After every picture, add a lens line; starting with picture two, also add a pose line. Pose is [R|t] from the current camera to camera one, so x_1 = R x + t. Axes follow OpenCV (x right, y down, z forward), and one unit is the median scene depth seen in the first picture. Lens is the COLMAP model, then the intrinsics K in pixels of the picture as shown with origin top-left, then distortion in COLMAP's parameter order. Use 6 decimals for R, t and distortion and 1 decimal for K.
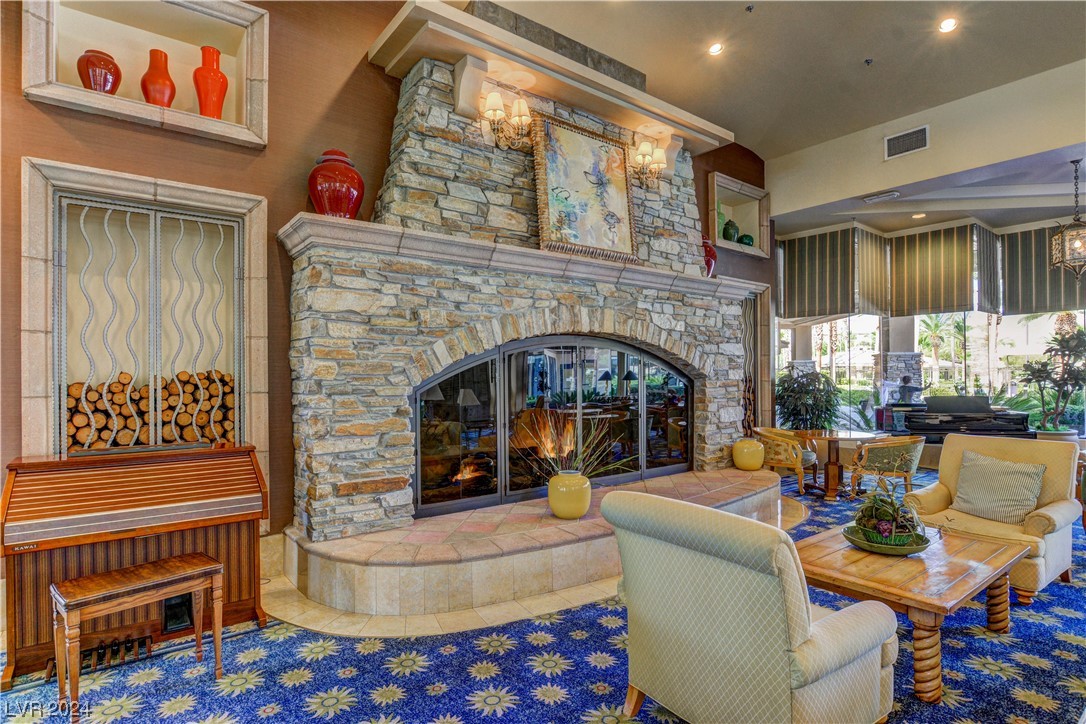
lens RADIAL K [[585.4, 0, 537.0], [0, 585.4, 369.7], [0, 0, 1]] dist [-0.003285, -0.000716]
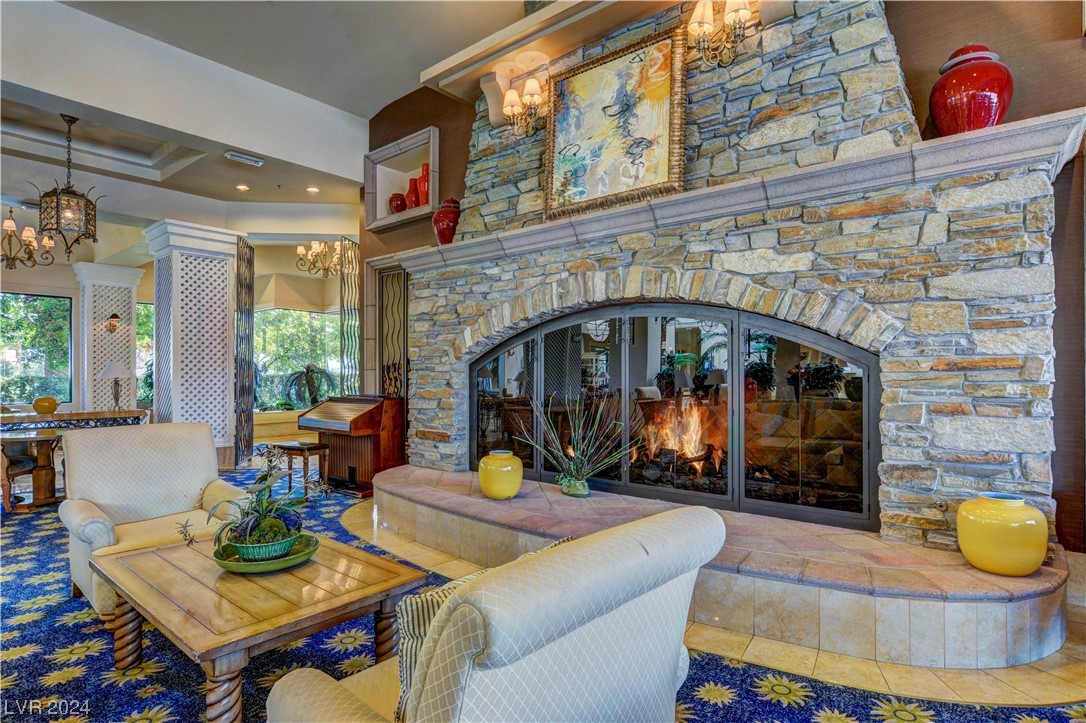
lens RADIAL K [[585.4, 0, 536.0], [0, 585.4, 366.9], [0, 0, 1]] dist [-0.003285, -0.000716]
pose [[0.193033, -0.002558, -0.981189, 0.892513], [0.010241, 0.999947, -0.000593, 0.029291], [0.981139, -0.009934, 0.193049, 0.755832]]
